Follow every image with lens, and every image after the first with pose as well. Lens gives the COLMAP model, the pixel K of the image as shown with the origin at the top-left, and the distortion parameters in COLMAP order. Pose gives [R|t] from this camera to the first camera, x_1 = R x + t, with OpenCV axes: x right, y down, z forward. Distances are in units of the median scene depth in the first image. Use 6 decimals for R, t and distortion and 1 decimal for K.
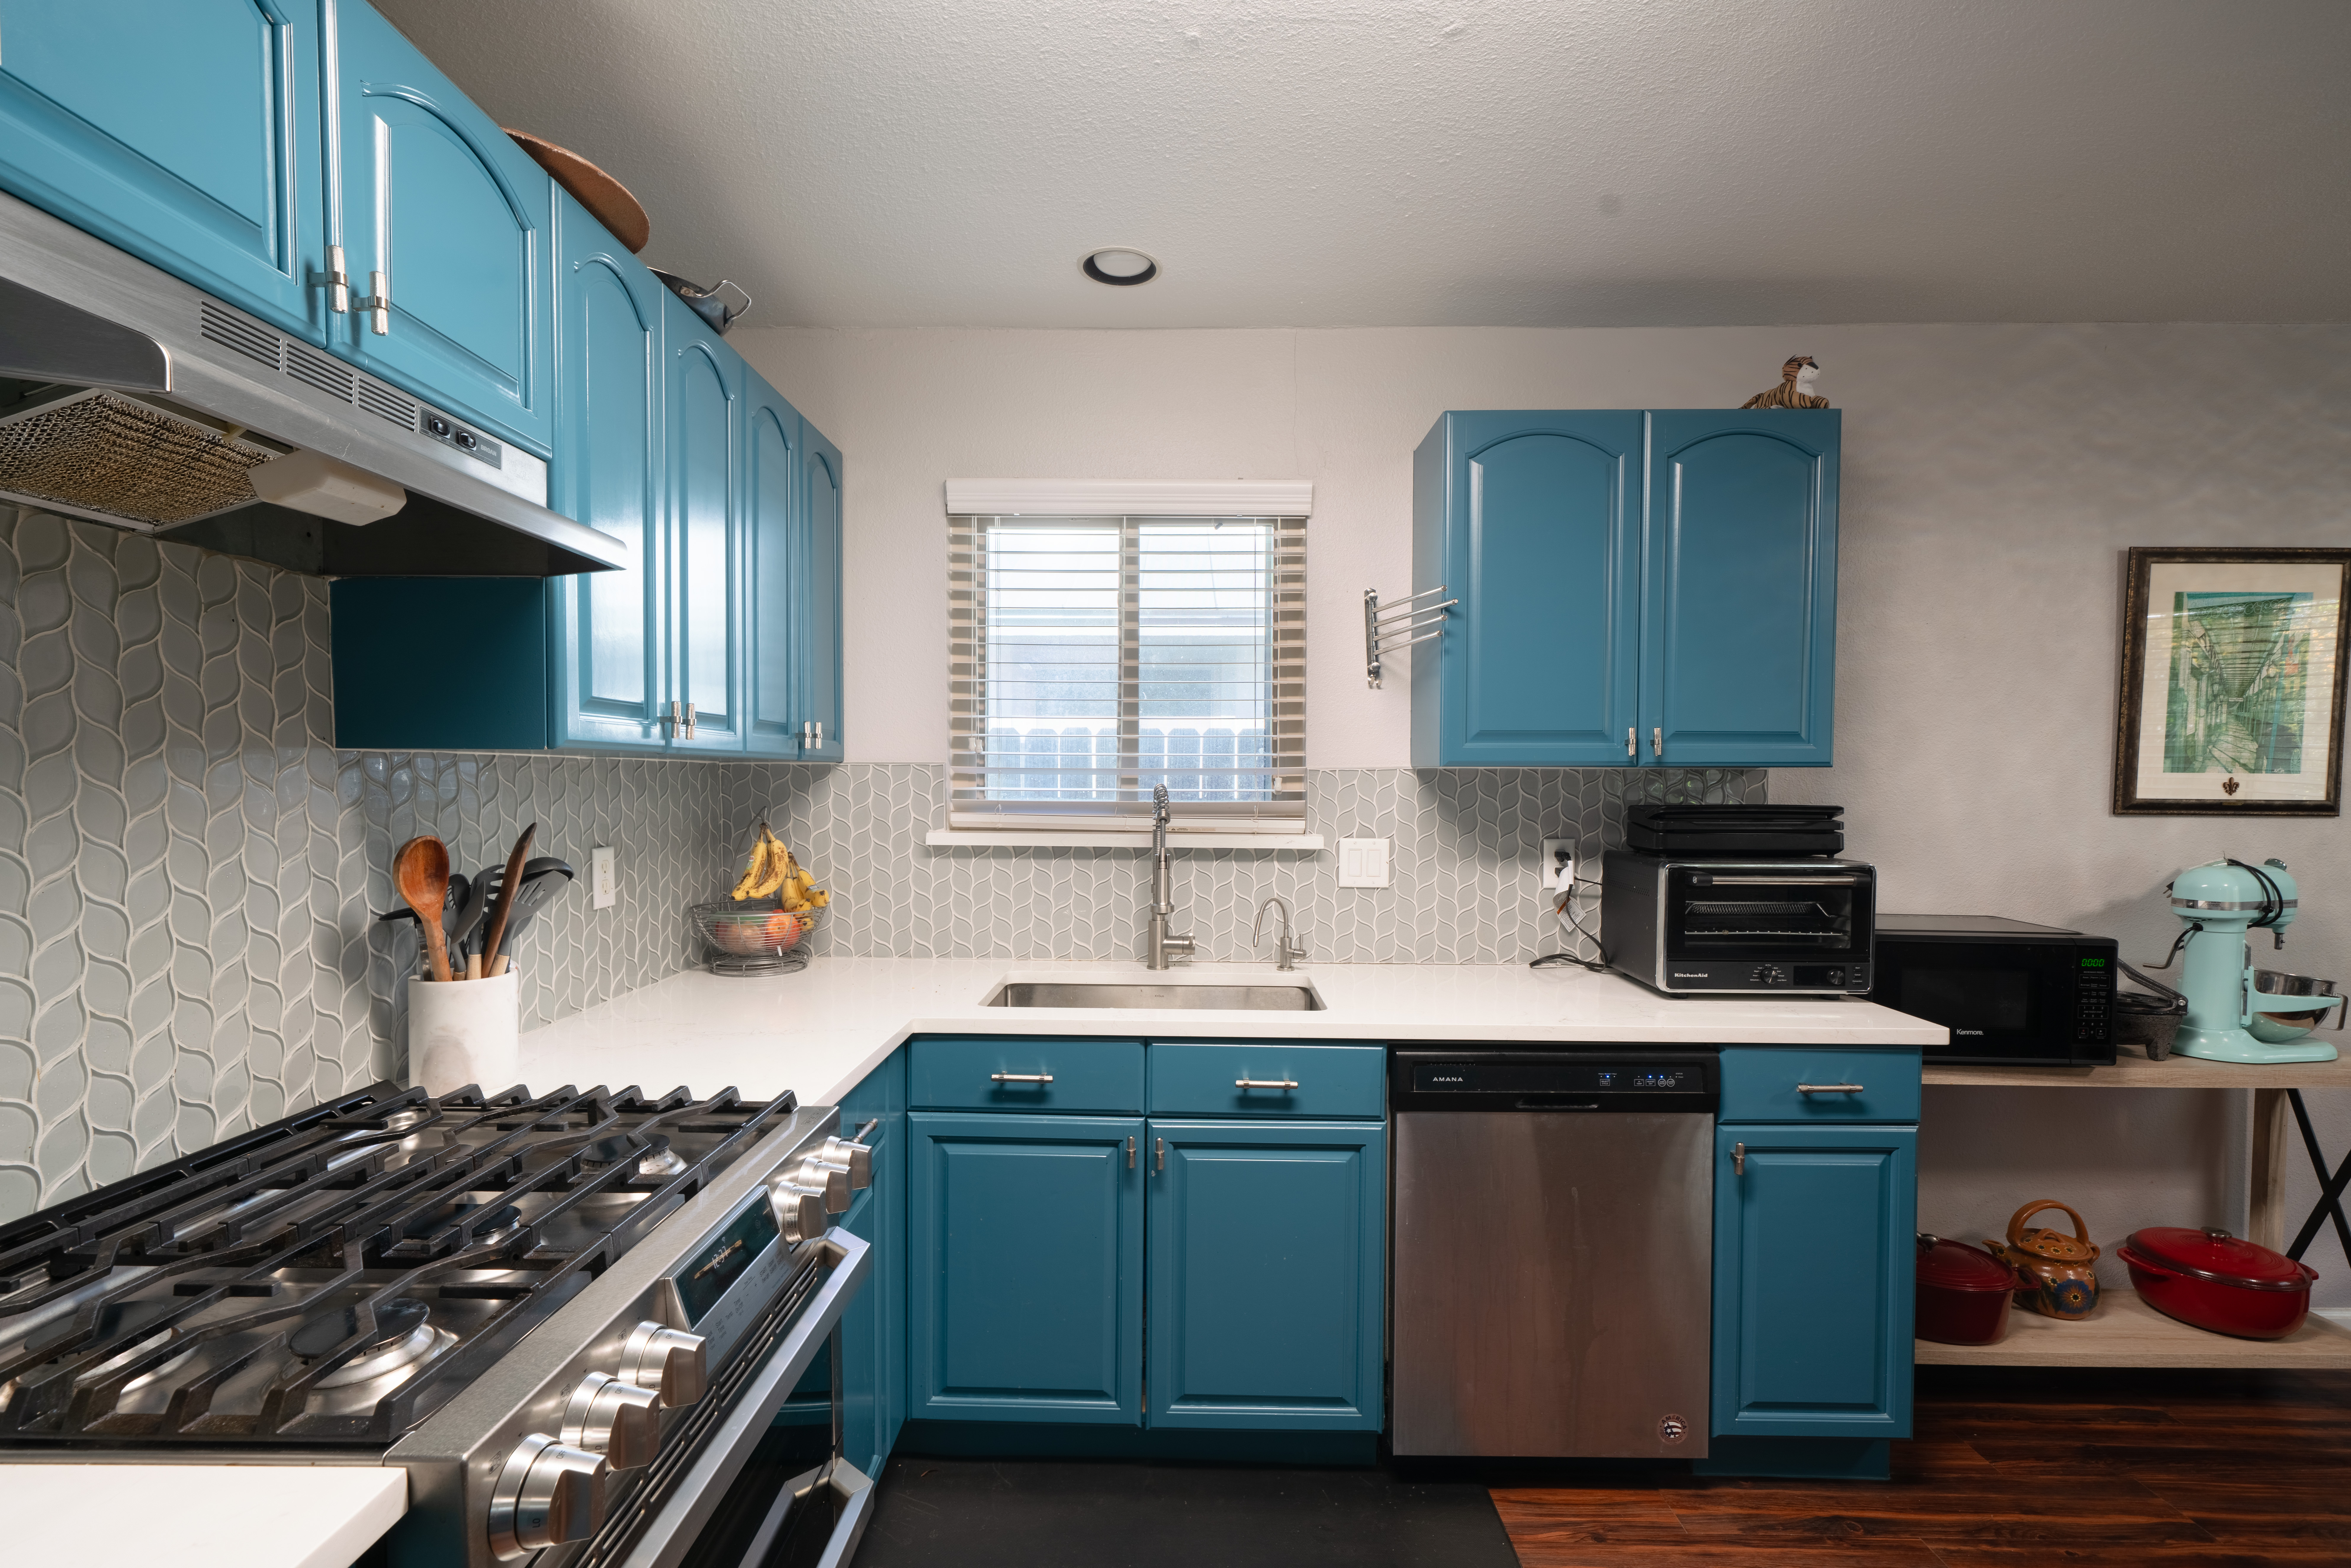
lens RADIAL K [[1088.8, 0, 1157.8], [0, 1088.8, 808.3], [0, 0, 1]] dist [0.000034, 0.000731]
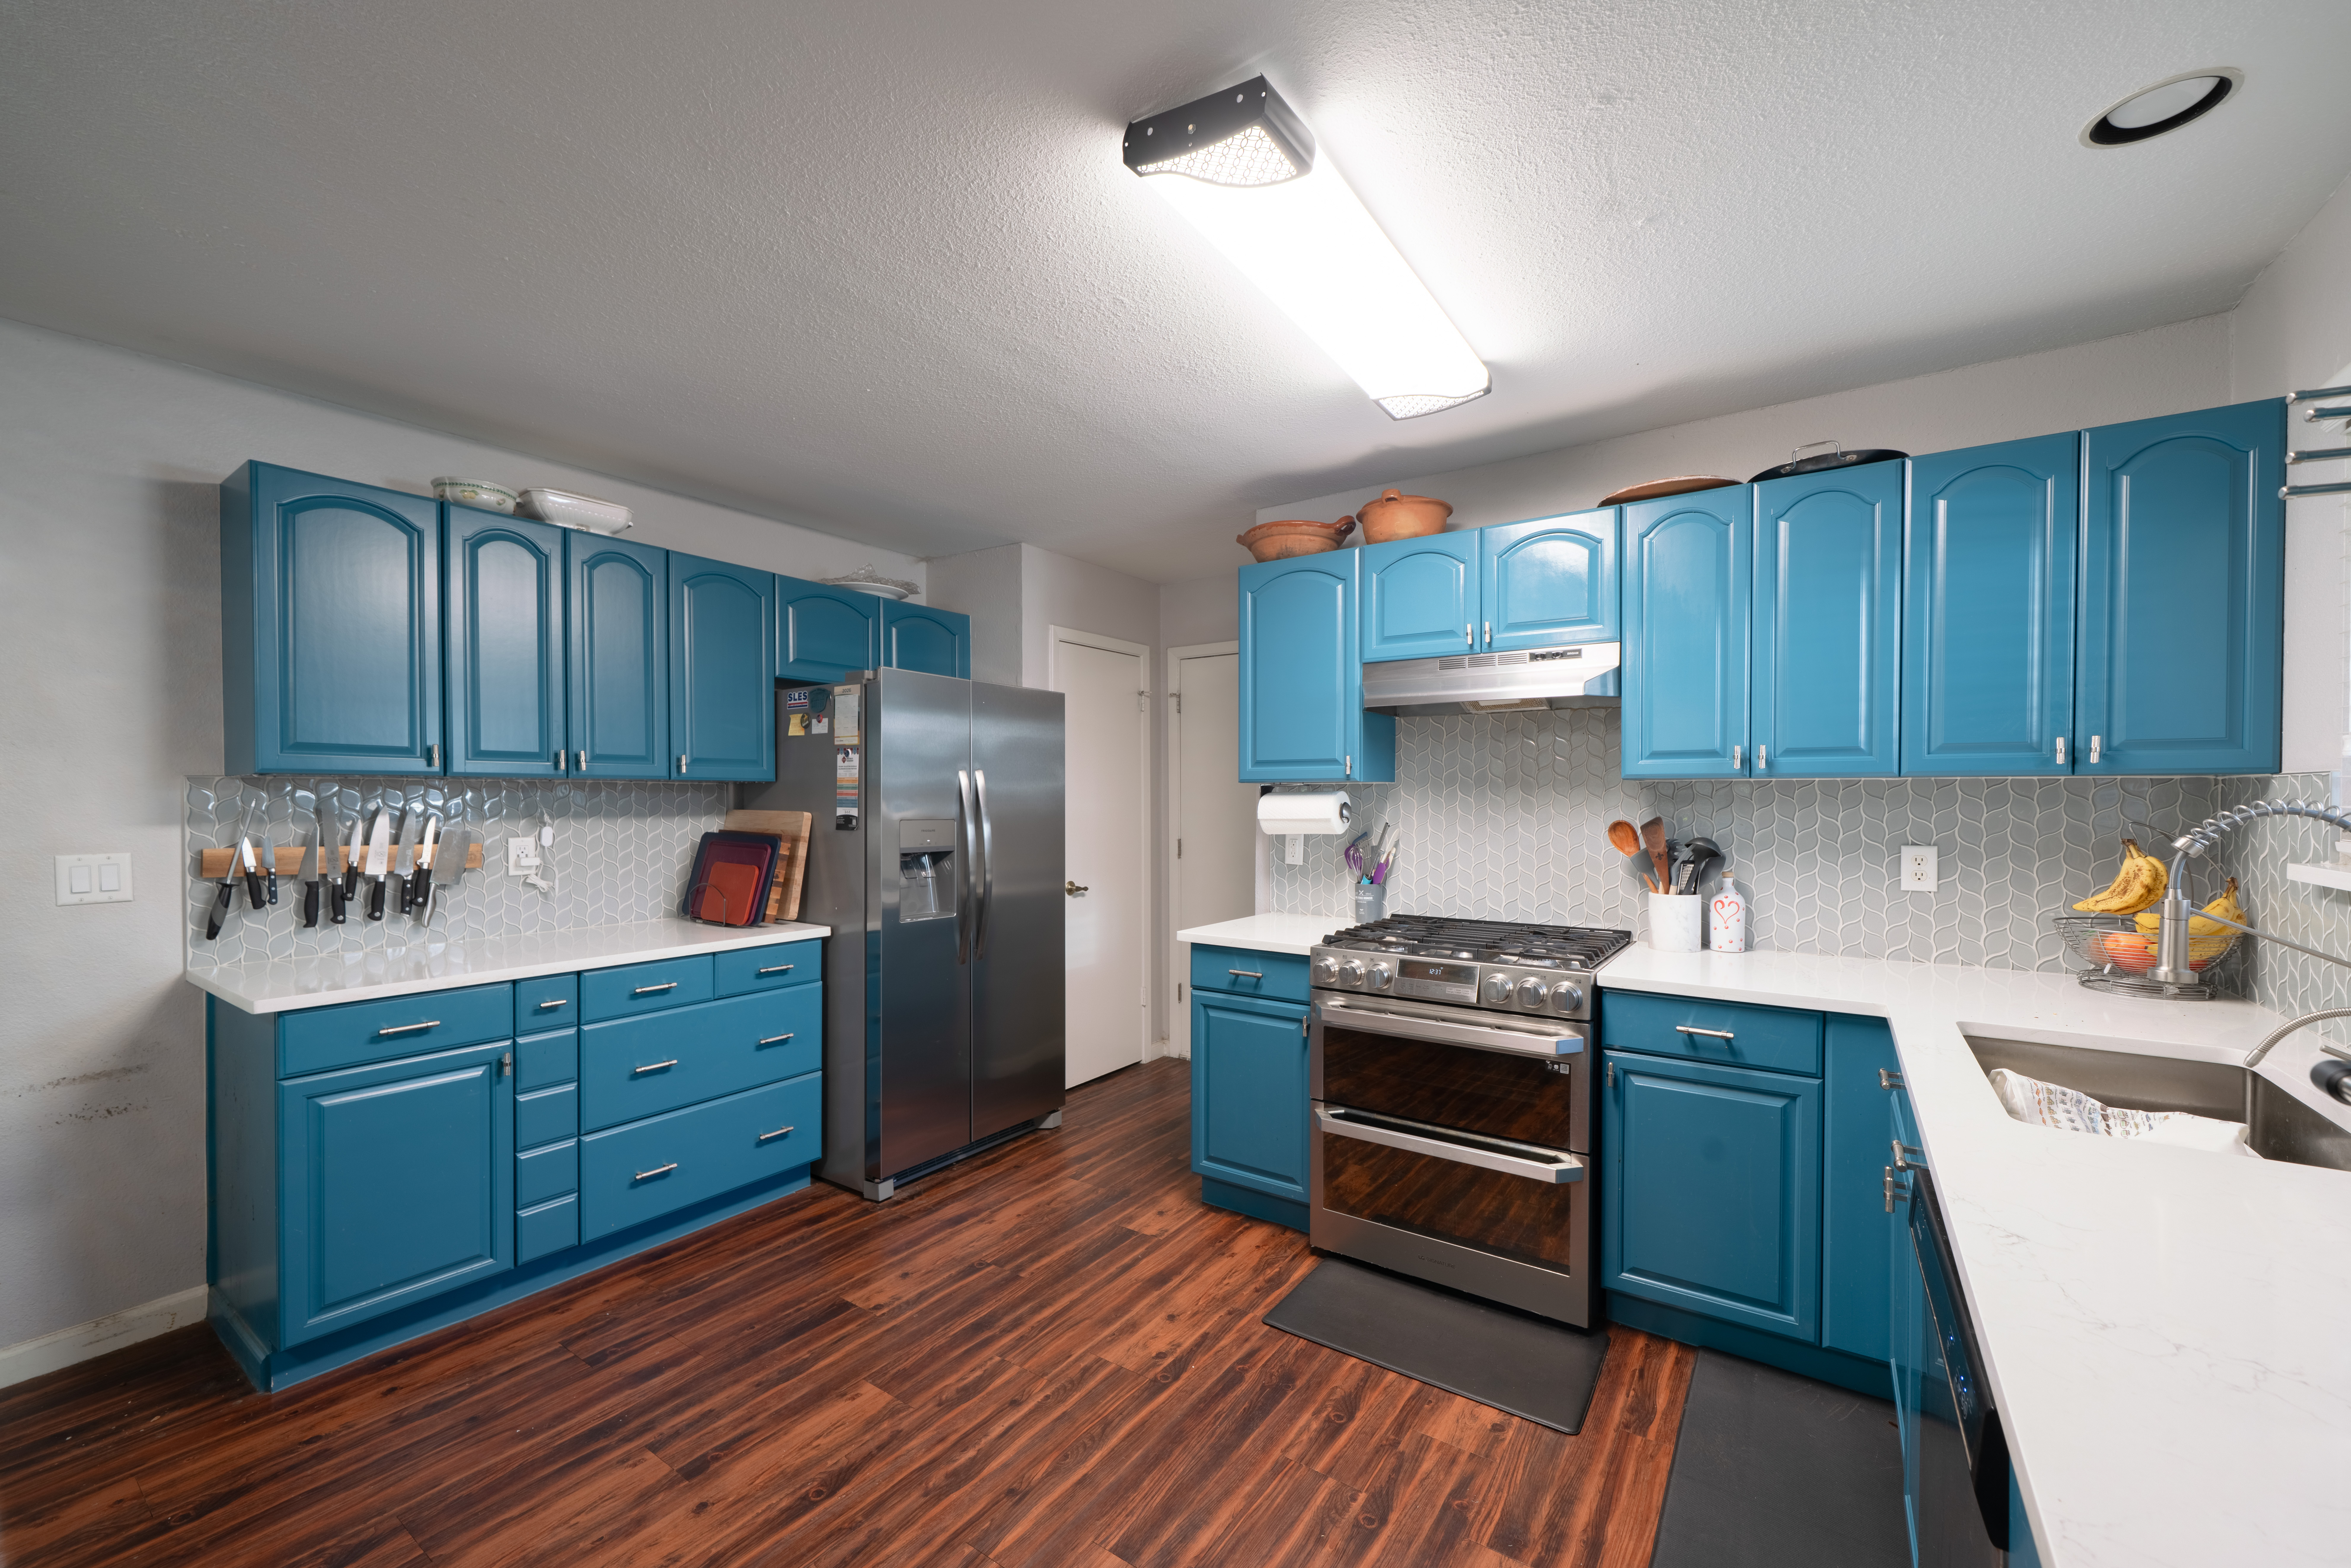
lens RADIAL K [[934.8, 0, 1162.7], [0, 934.8, 809.0], [0, 0, 1]] dist [-0.005127, 0.000765]
pose [[-0.557693, 0.009138, -0.829997, 0.797253], [-0.023024, 0.999384, 0.026473, -0.014477], [0.829728, 0.033874, -0.557140, 0.727401]]
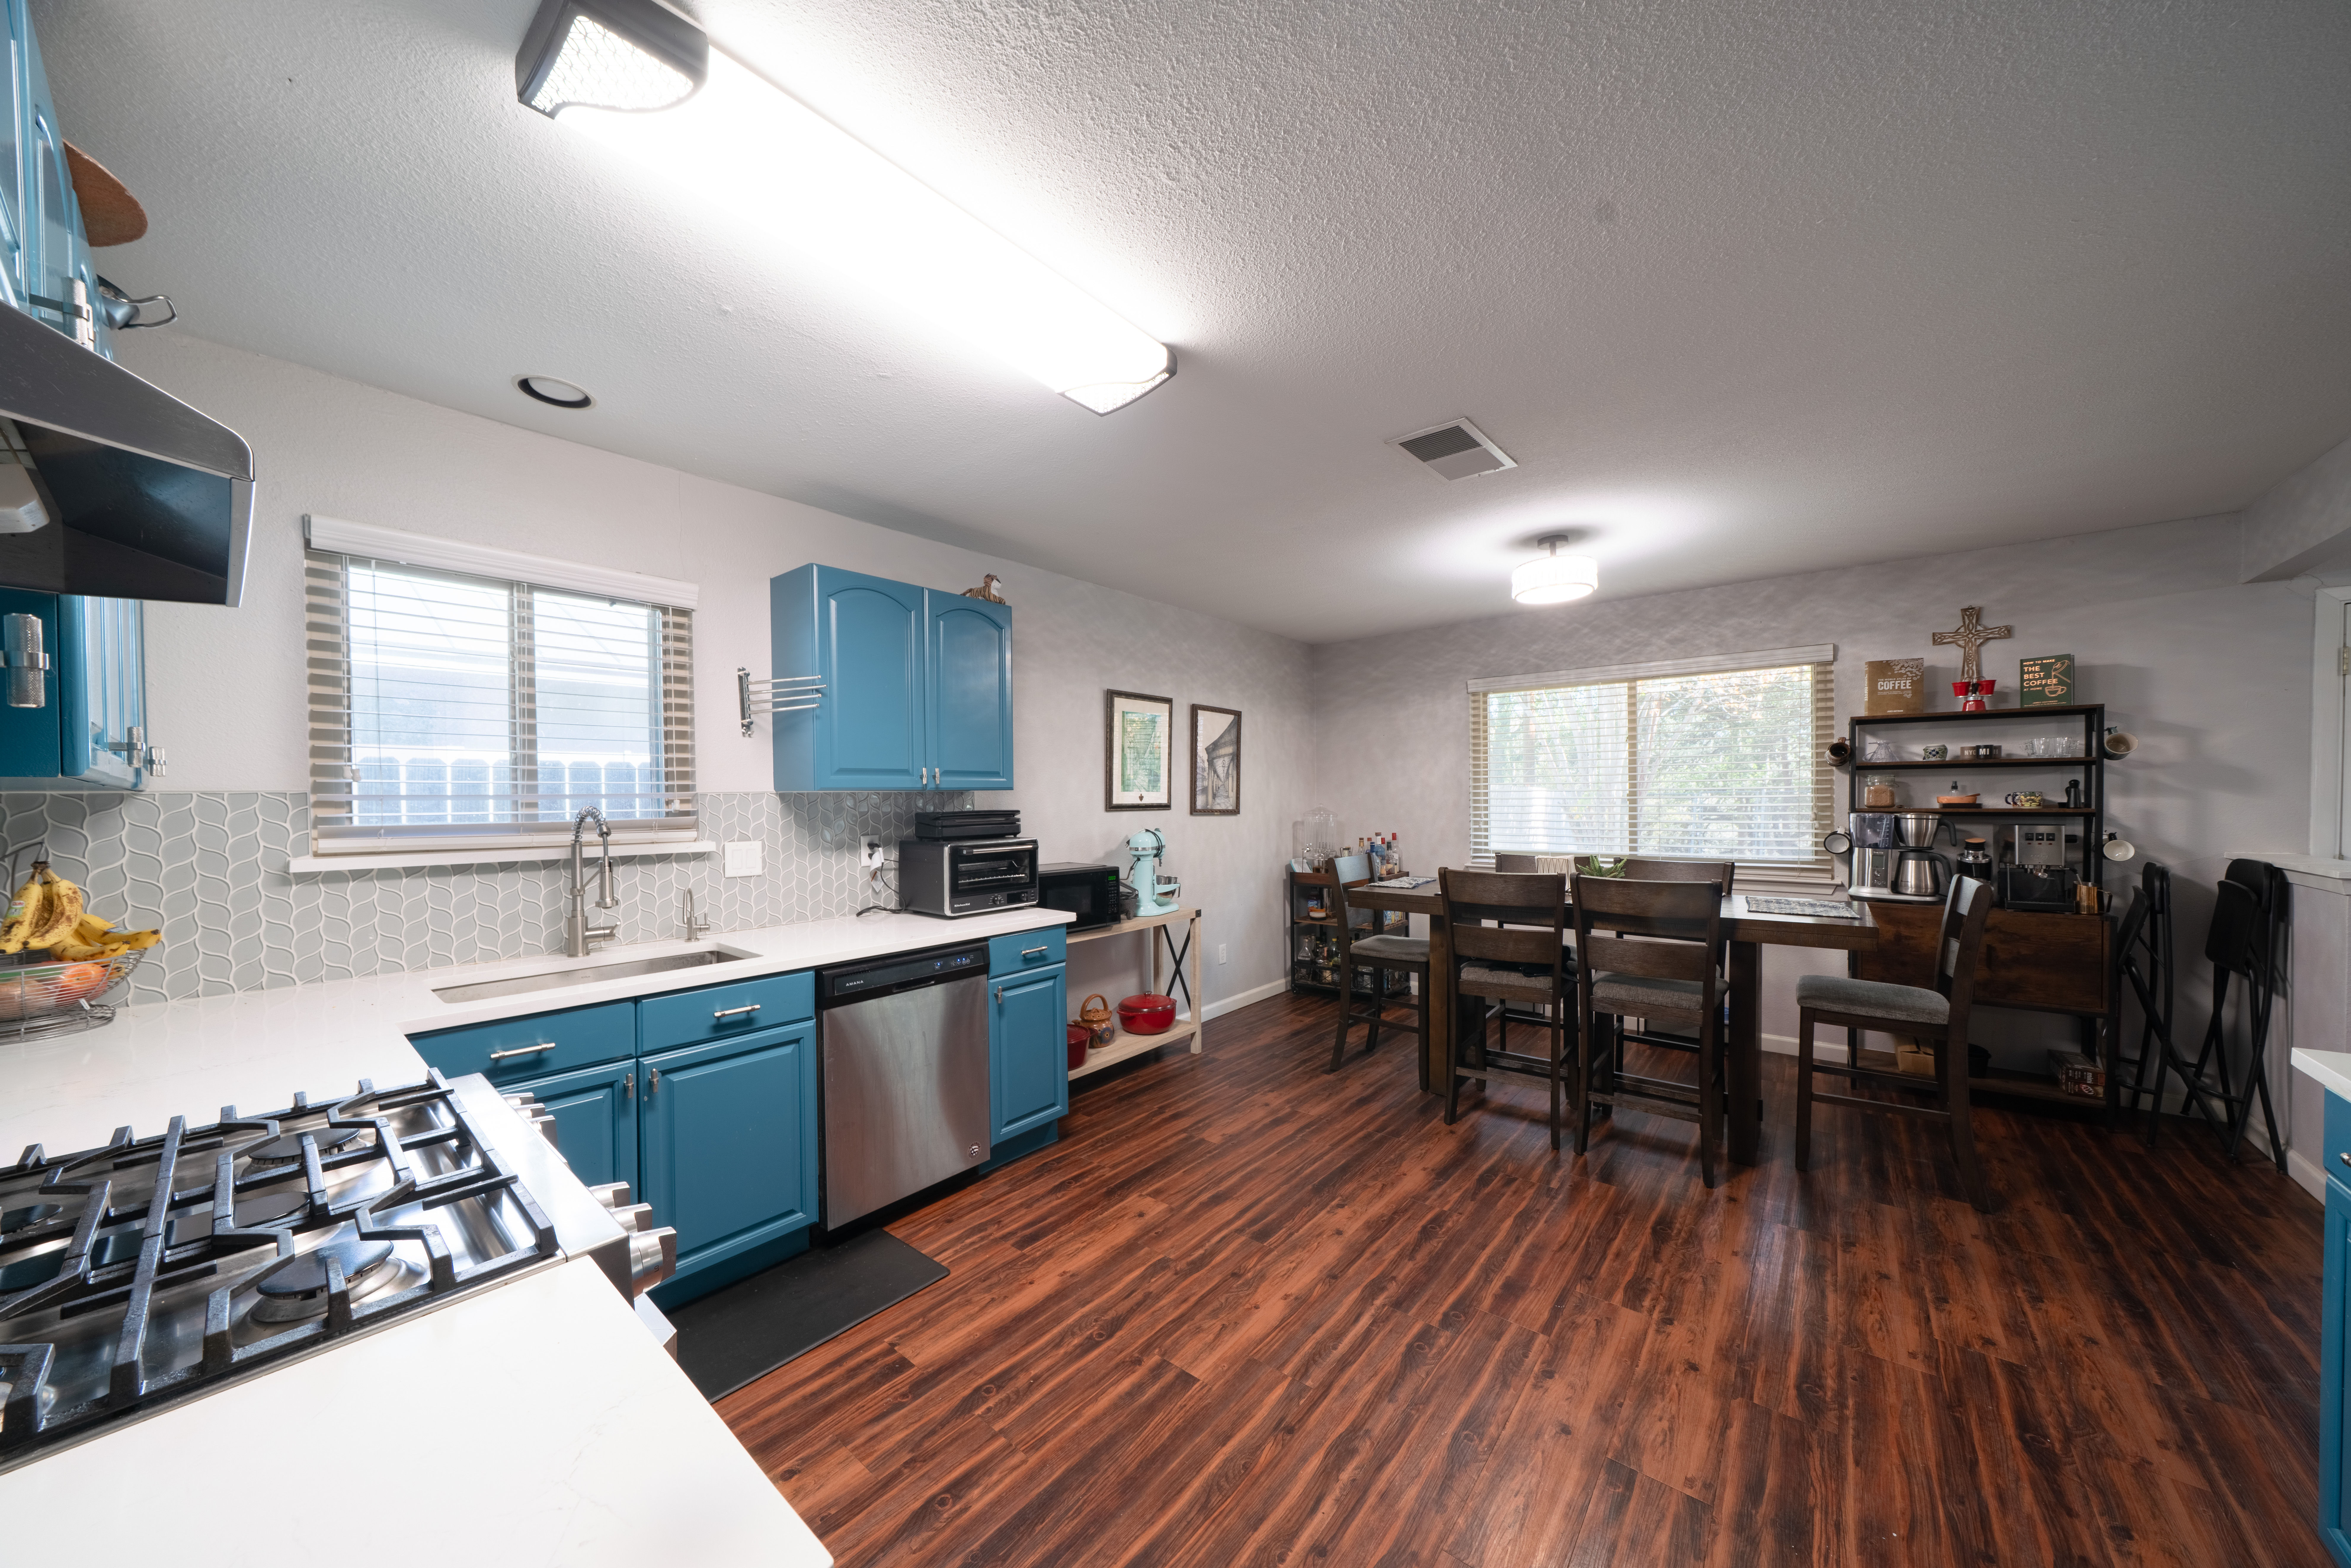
lens RADIAL K [[796.4, 0, 1169.4], [0, 796.4, 802.7], [0, 0, 1]] dist [-0.010089, -0.000059]
pose [[0.626757, -0.017764, 0.779013, -0.281493], [0.035984, 0.999333, -0.006163, 0.003046], [-0.778384, 0.031895, 0.626978, -0.091658]]
